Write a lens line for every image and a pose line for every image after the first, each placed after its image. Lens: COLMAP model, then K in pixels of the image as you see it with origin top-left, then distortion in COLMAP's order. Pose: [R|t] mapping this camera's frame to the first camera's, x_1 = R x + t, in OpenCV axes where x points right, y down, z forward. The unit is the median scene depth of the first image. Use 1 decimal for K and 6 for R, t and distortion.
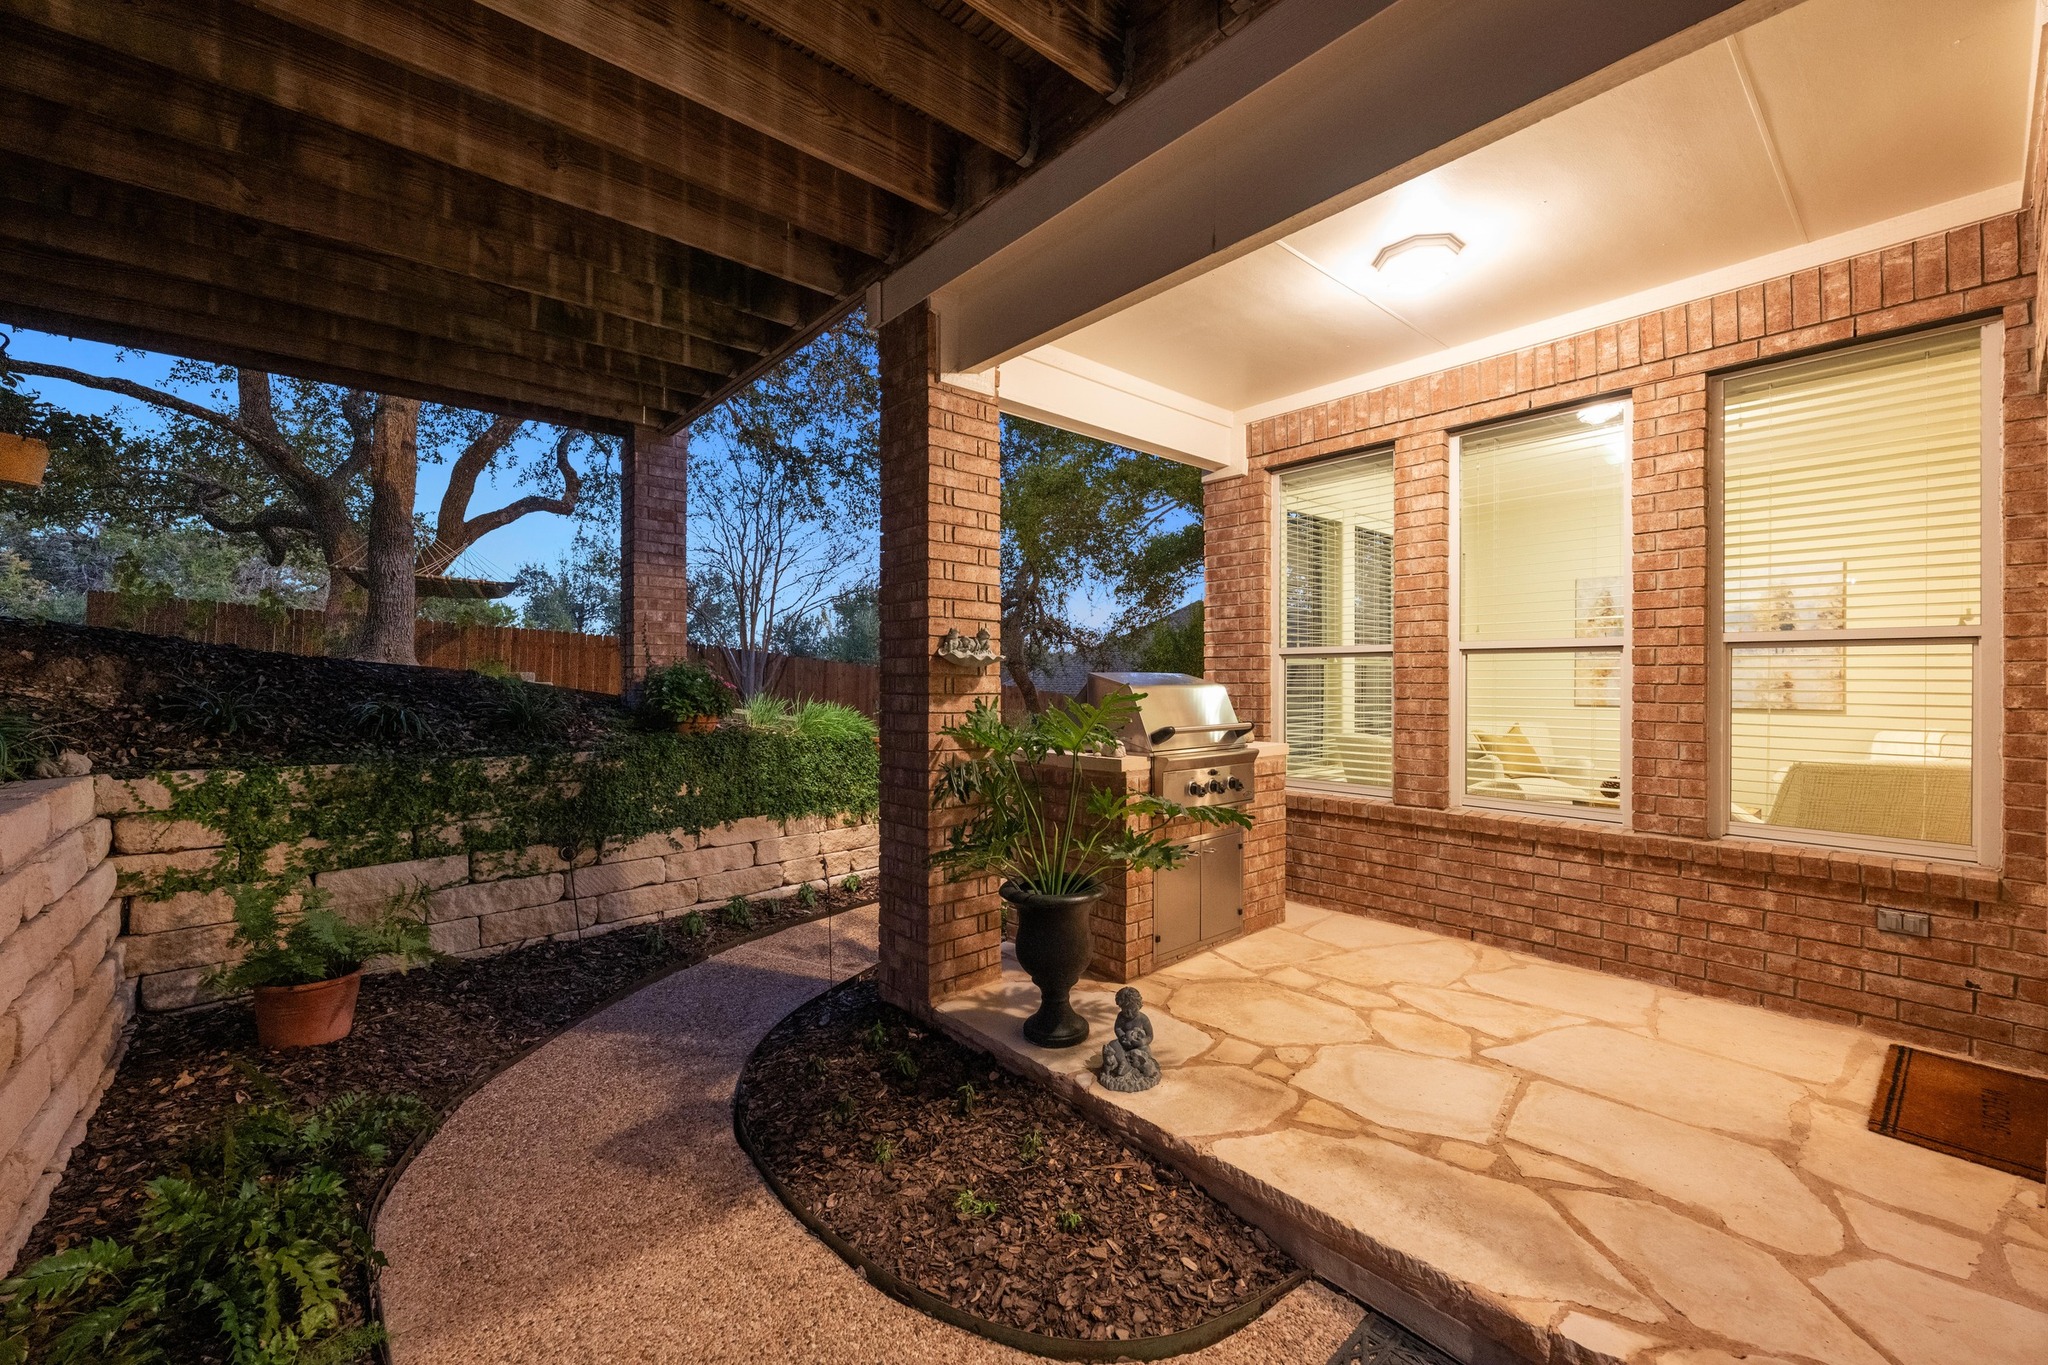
lens RADIAL K [[813.5, 0, 1026.3], [0, 813.5, 680.3], [0, 0, 1]] dist [0.002226, 0.000704]
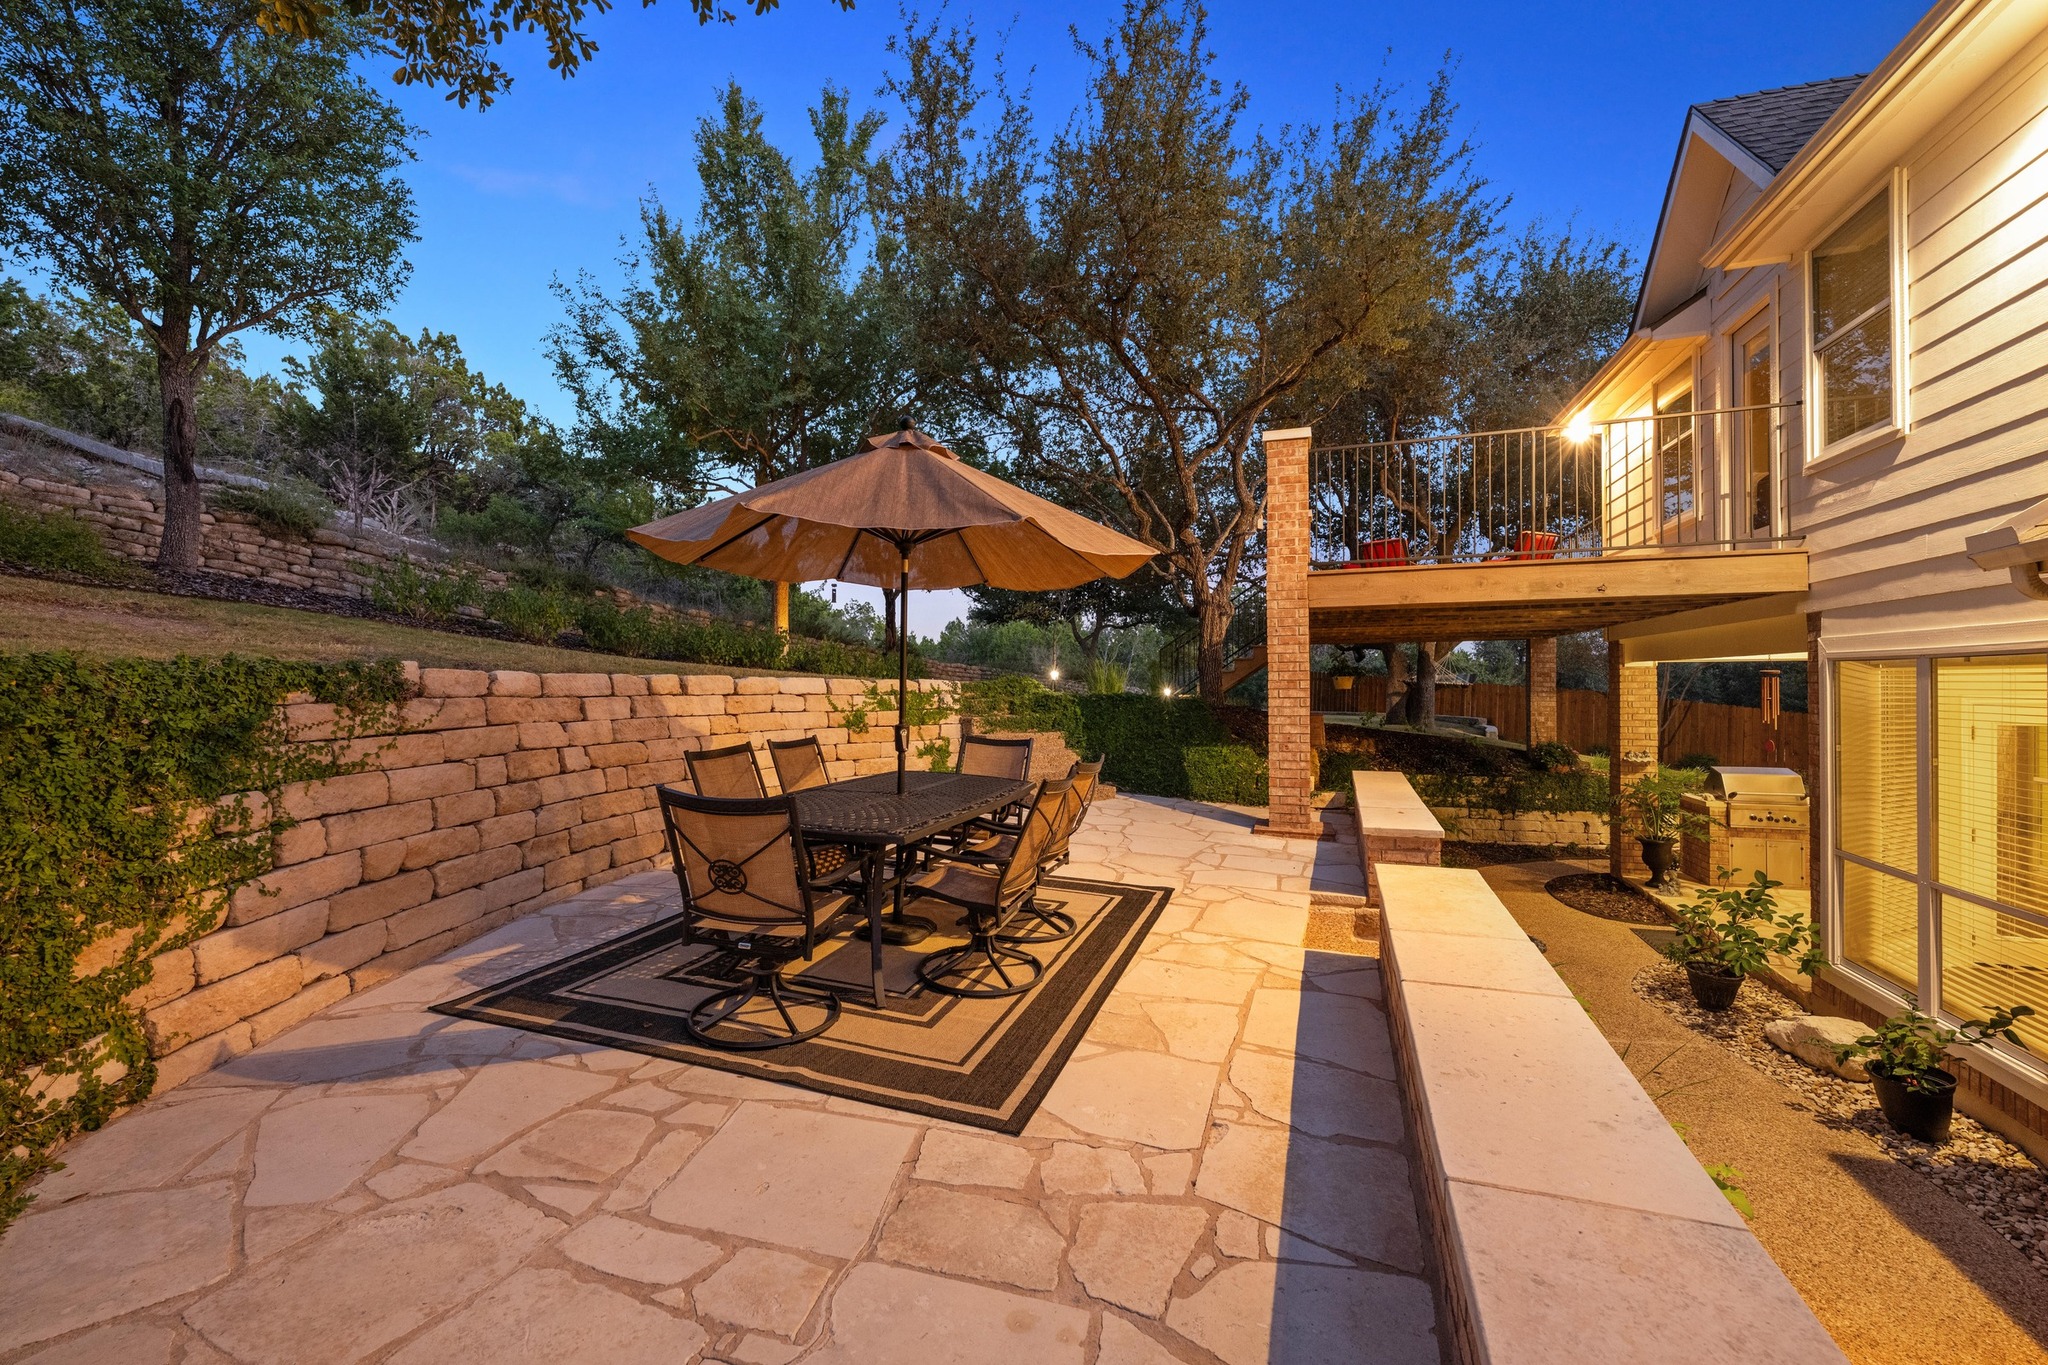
lens RADIAL K [[813.5, 0, 1025.7], [0, 813.5, 676.1], [0, 0, 1]] dist [0.002226, 0.000704]
pose [[0.493949, -0.010052, -0.869433, 1.141431], [0.004310, 0.999949, -0.009113, -0.257118], [0.869480, 0.000754, 0.493967, -1.932581]]
